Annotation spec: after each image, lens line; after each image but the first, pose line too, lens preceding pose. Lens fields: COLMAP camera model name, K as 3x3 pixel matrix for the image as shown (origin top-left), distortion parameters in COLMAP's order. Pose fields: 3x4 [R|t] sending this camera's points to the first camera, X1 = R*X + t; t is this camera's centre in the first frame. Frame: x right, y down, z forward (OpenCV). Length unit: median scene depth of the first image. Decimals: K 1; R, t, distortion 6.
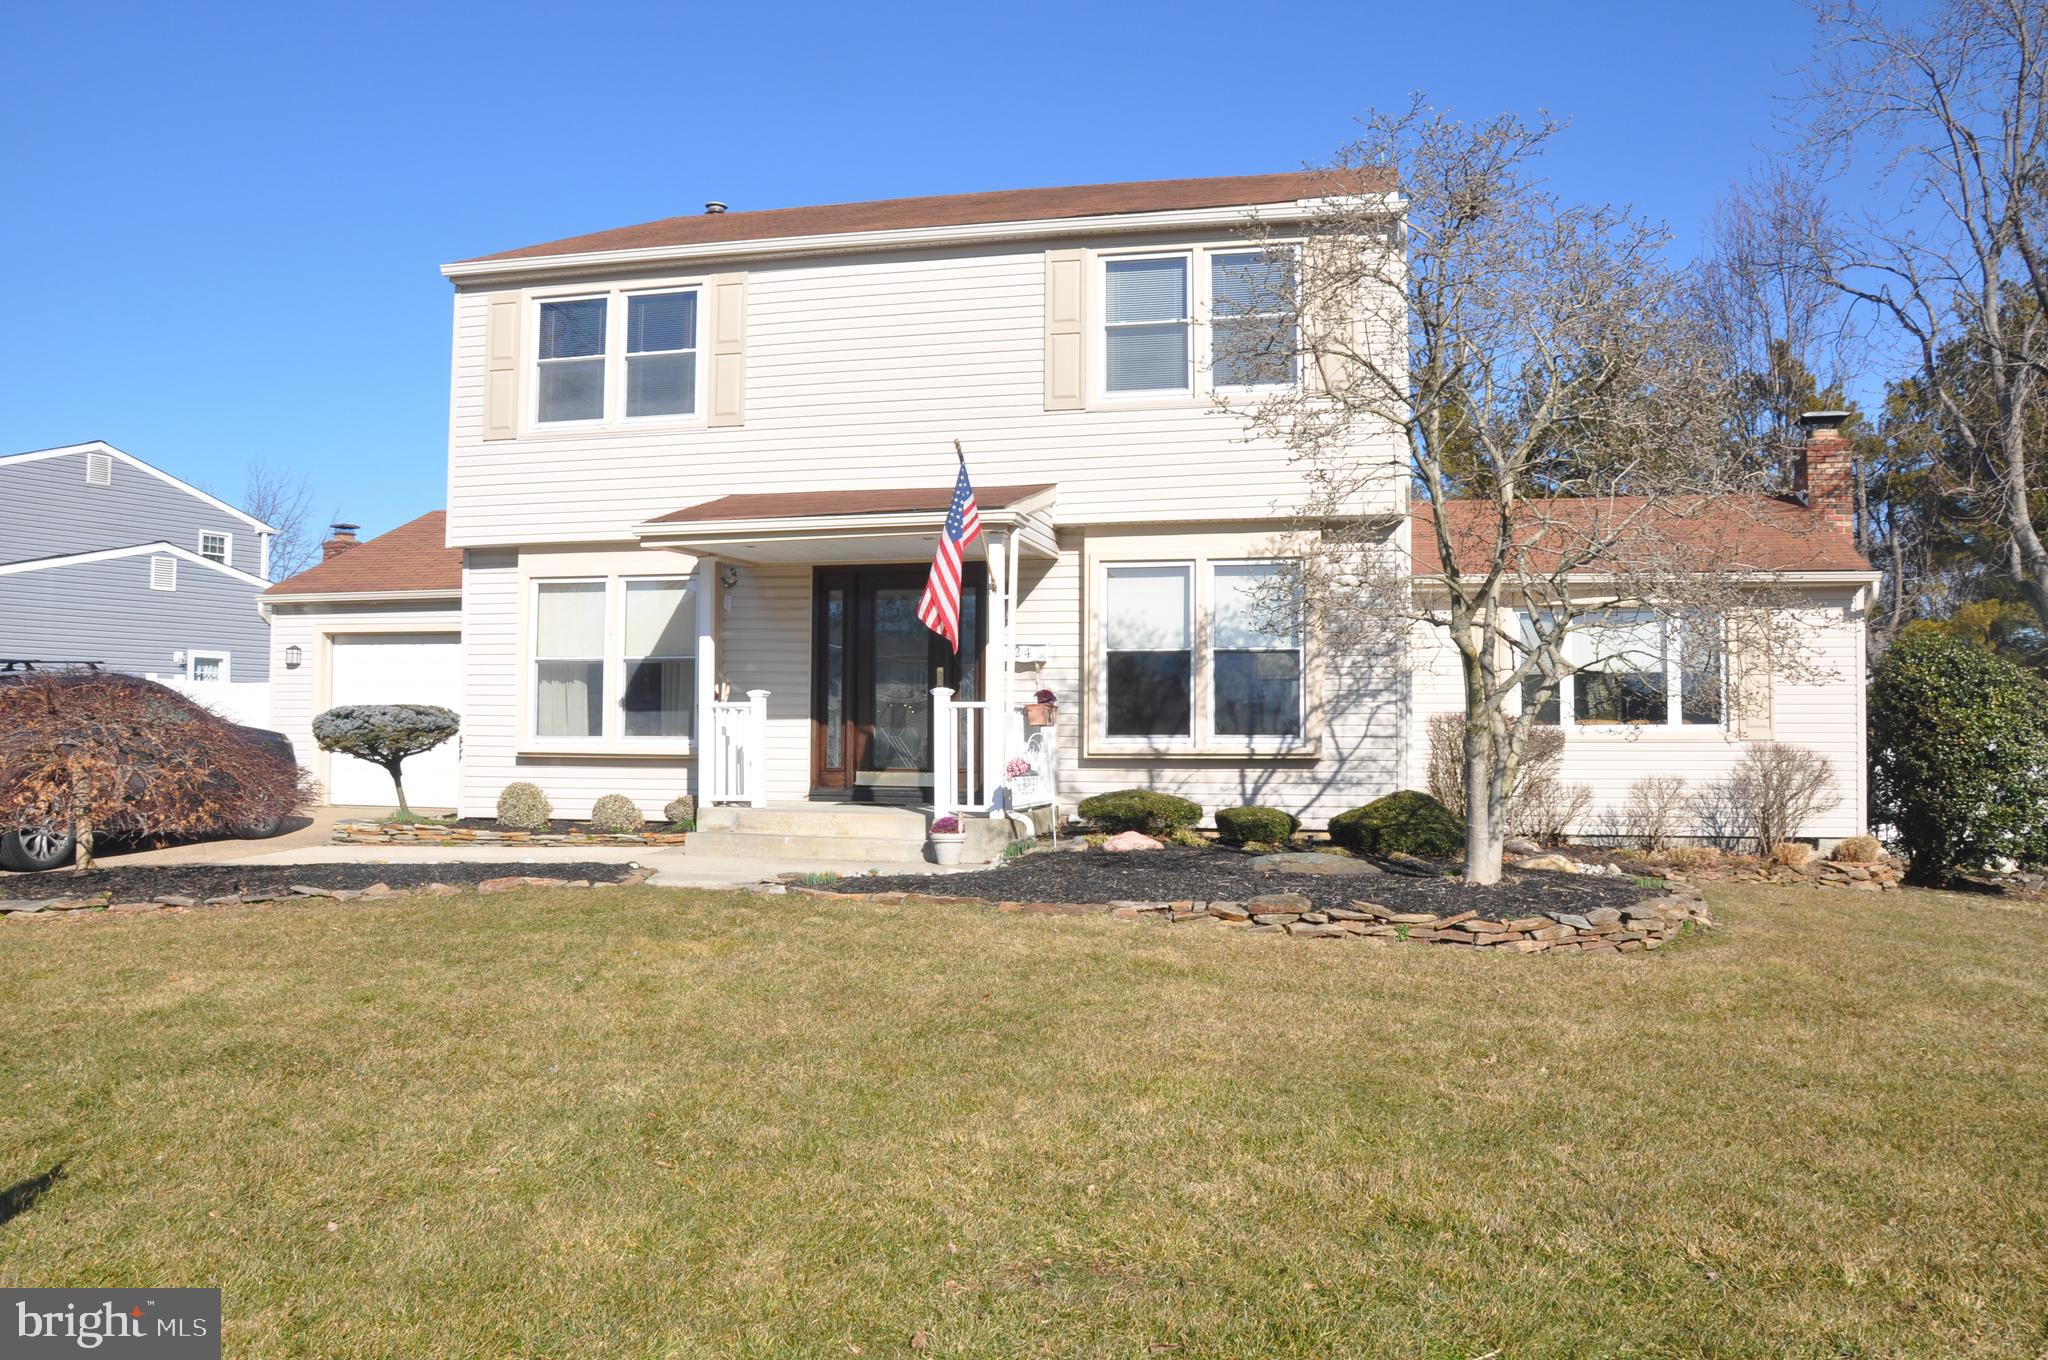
lens RADIAL K [[1613.0, 0, 1014.7], [0, 1613.0, 672.3], [0, 0, 1]] dist [-0.114086, 0.034964]
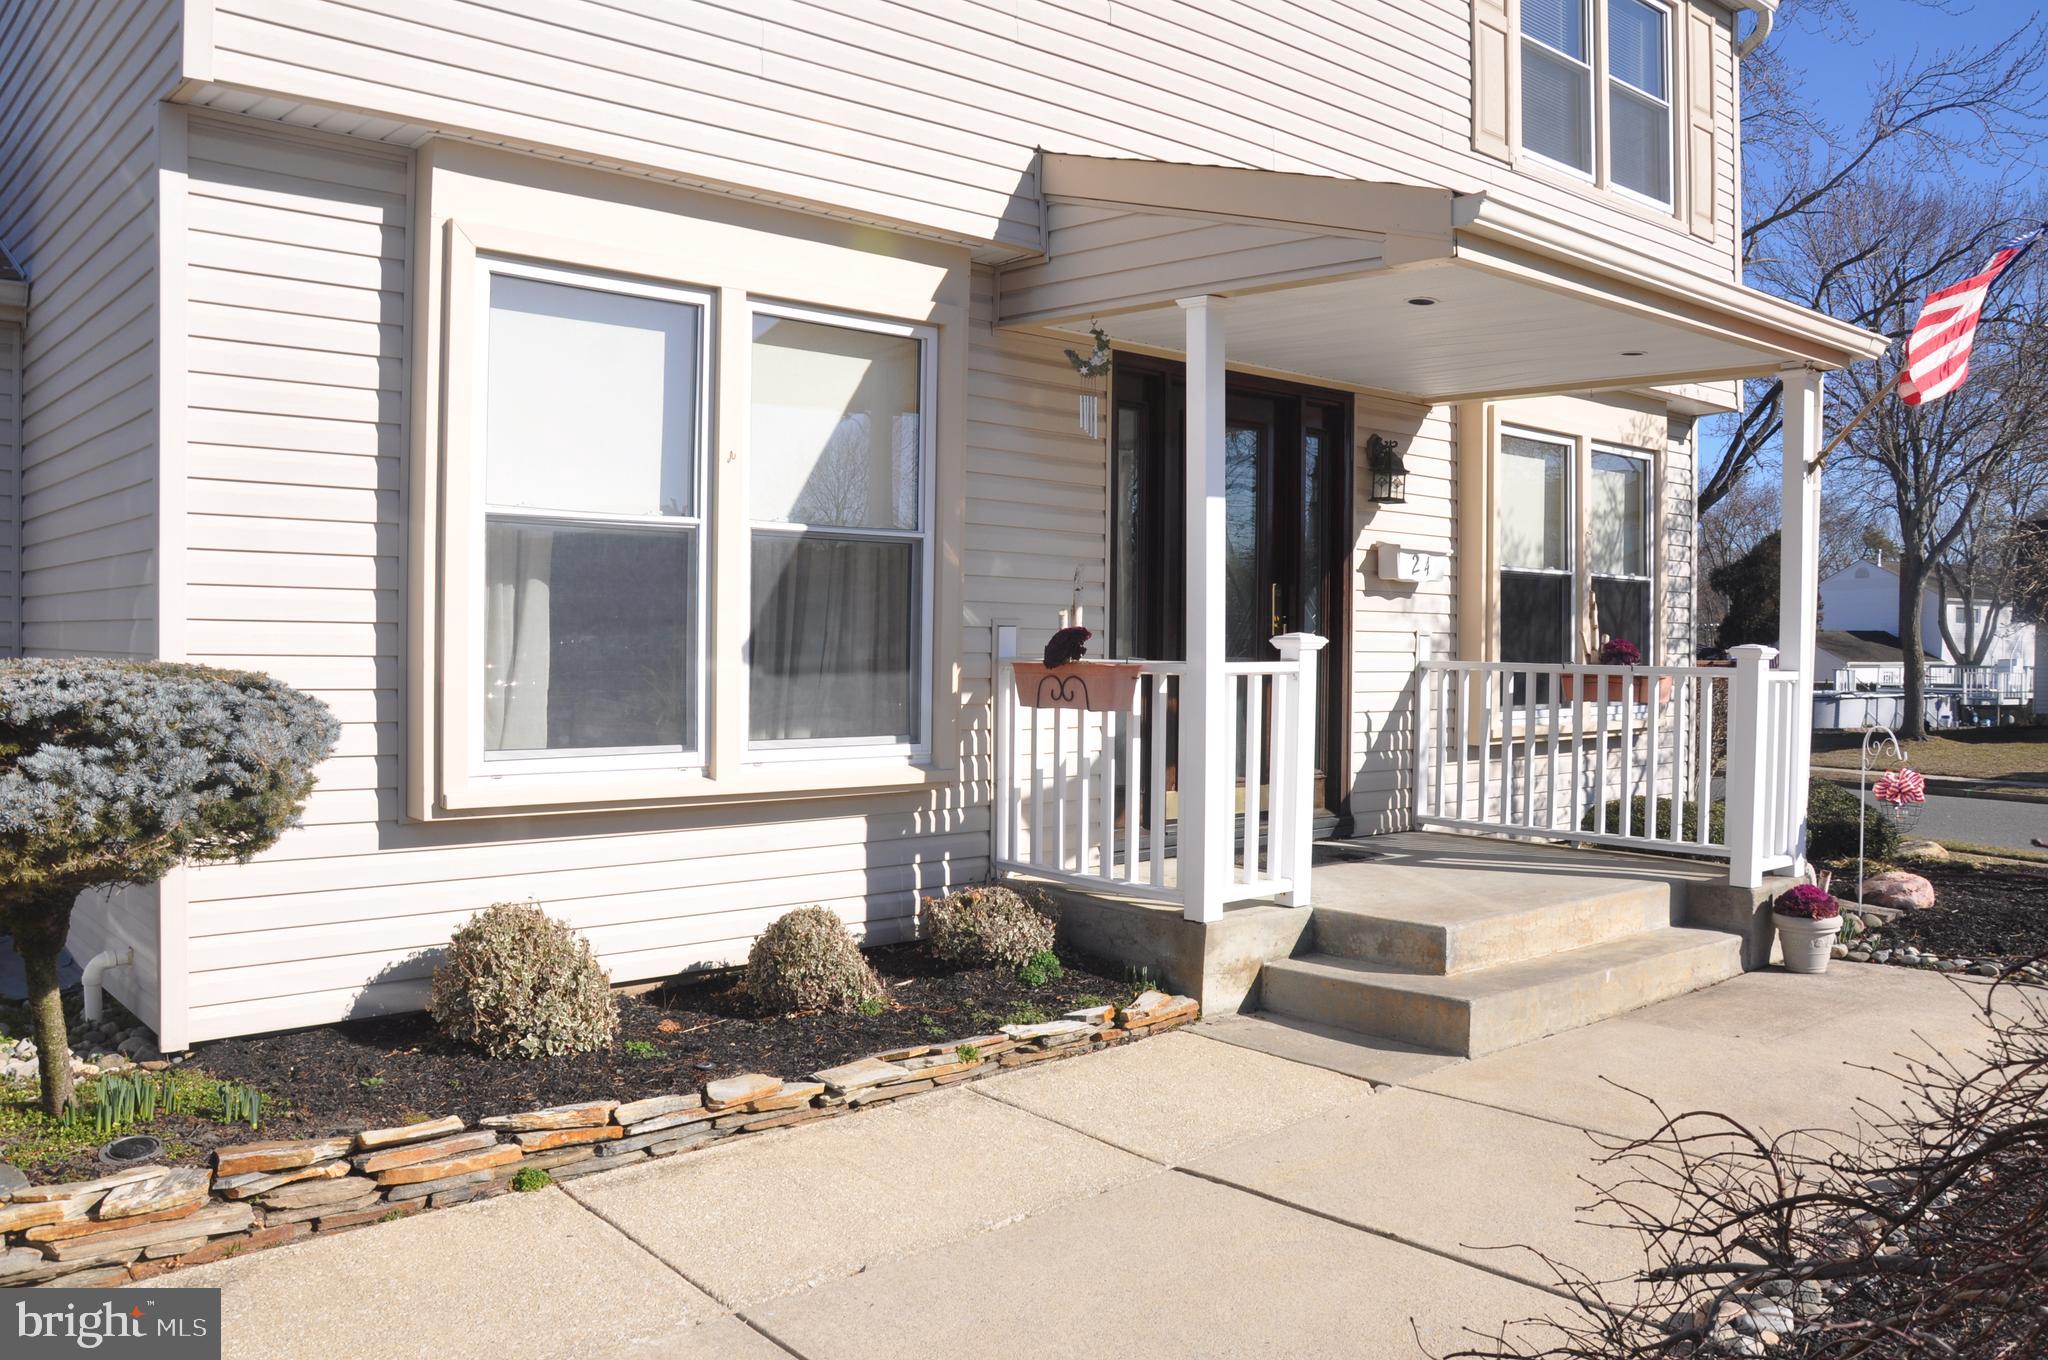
lens RADIAL K [[1613.0, 0, 1028.5], [0, 1613.0, 668.6], [0, 0, 1]] dist [-0.114086, 0.034964]
pose [[0.571845, -0.014520, 0.820233, -0.523327], [-0.045164, 0.997770, 0.049150, 0.002537], [-0.819118, -0.065151, 0.569914, 0.768365]]
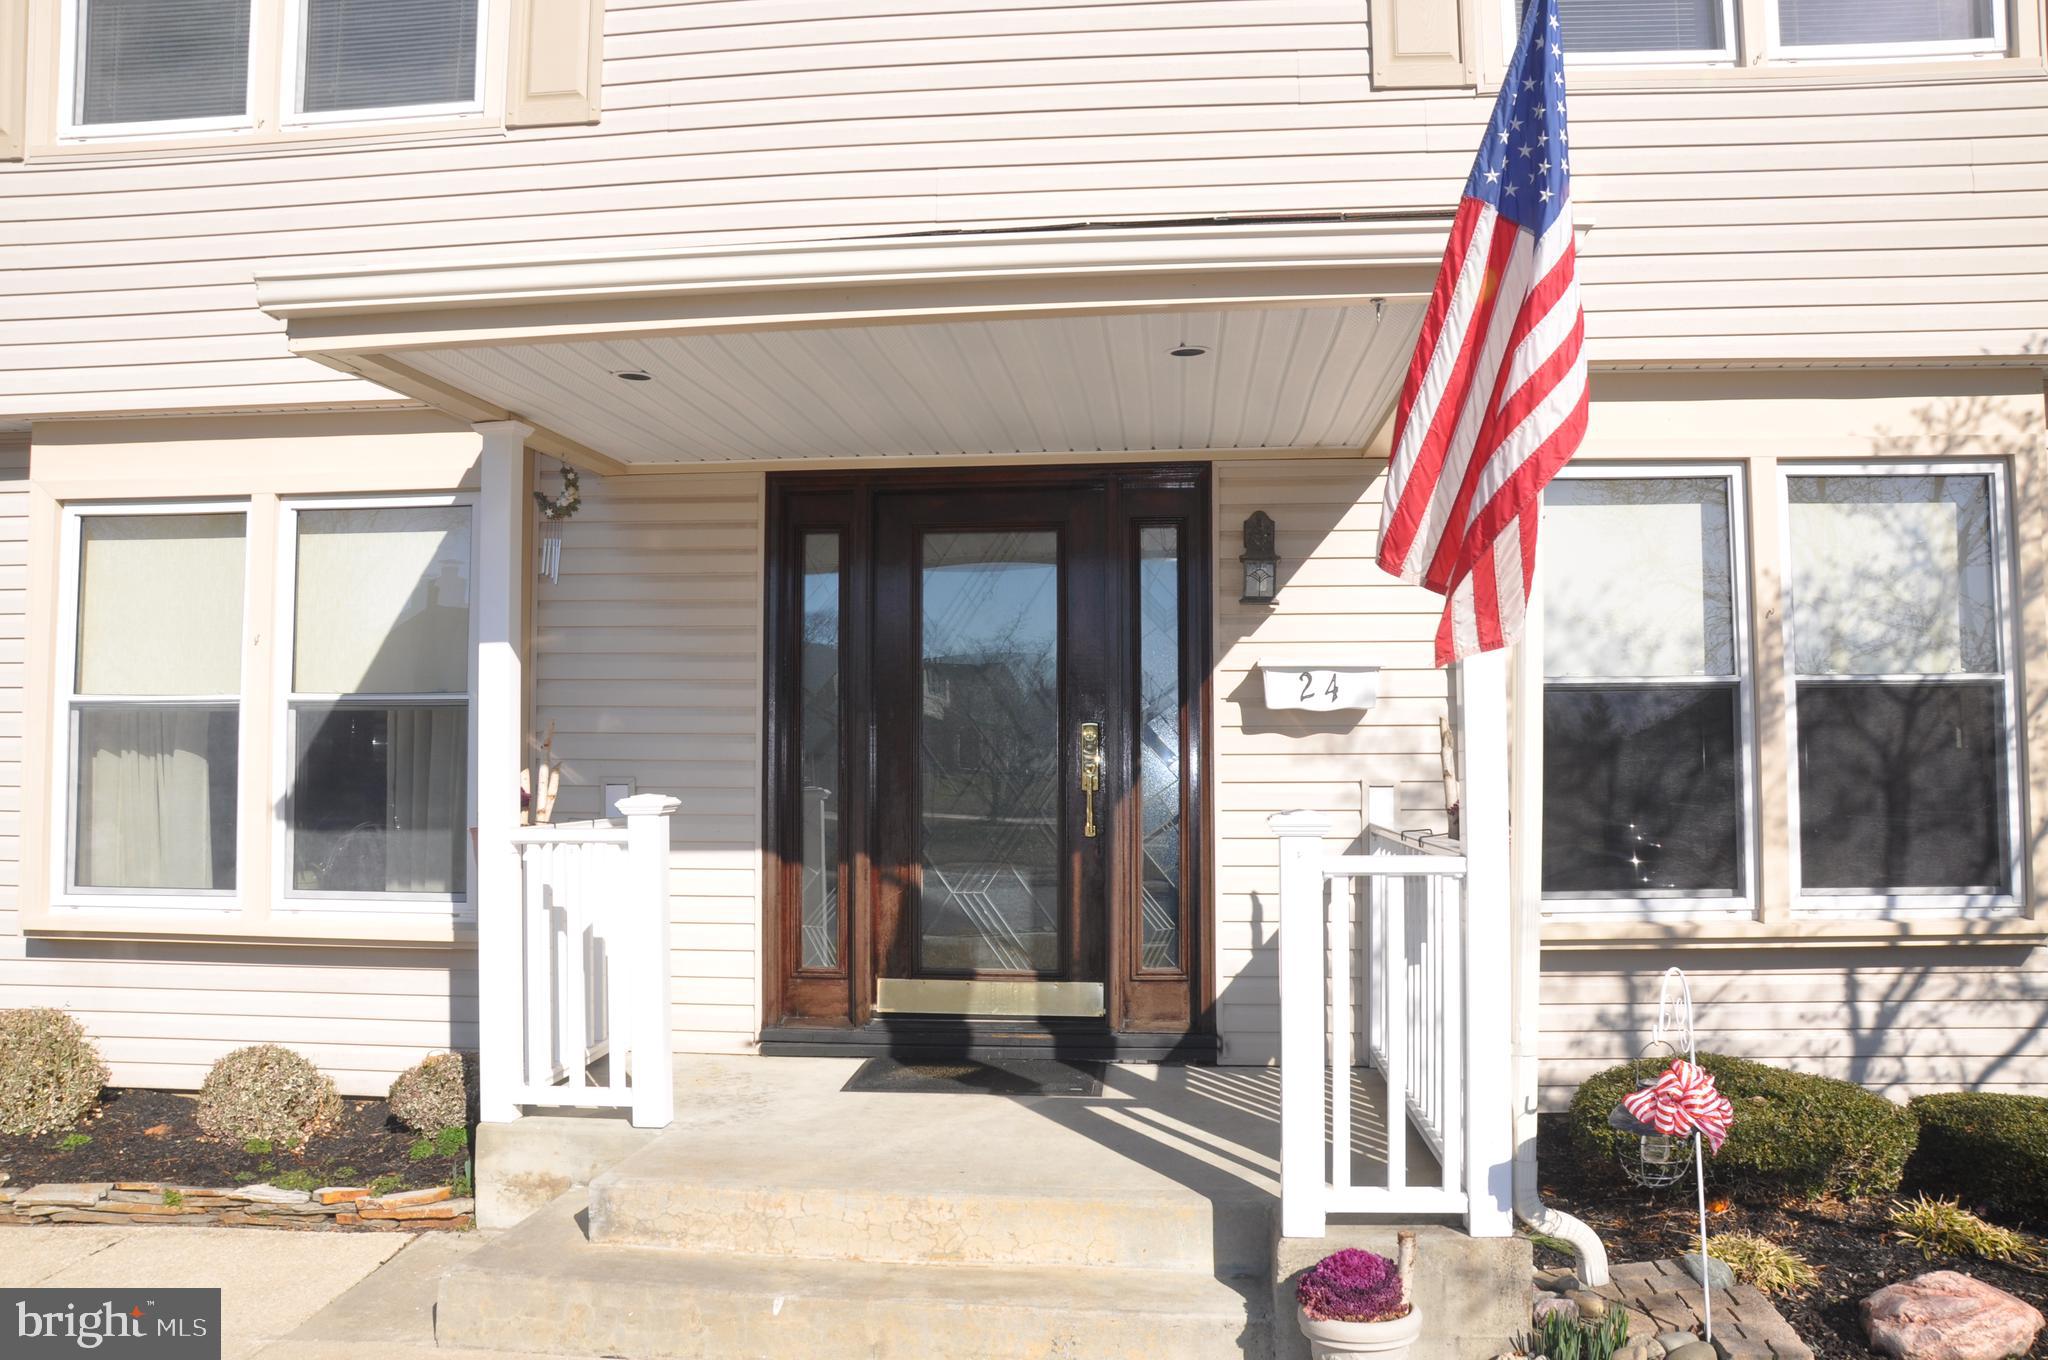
lens RADIAL K [[1613.0, 0, 1036.3], [0, 1613.0, 676.0], [0, 0, 1]] dist [-0.114086, 0.034964]
pose [[0.989609, -0.000350, 0.143783, -0.118118], [0.001524, 0.999966, -0.008051, -0.011547], [-0.143776, 0.008186, 0.989576, 0.599237]]
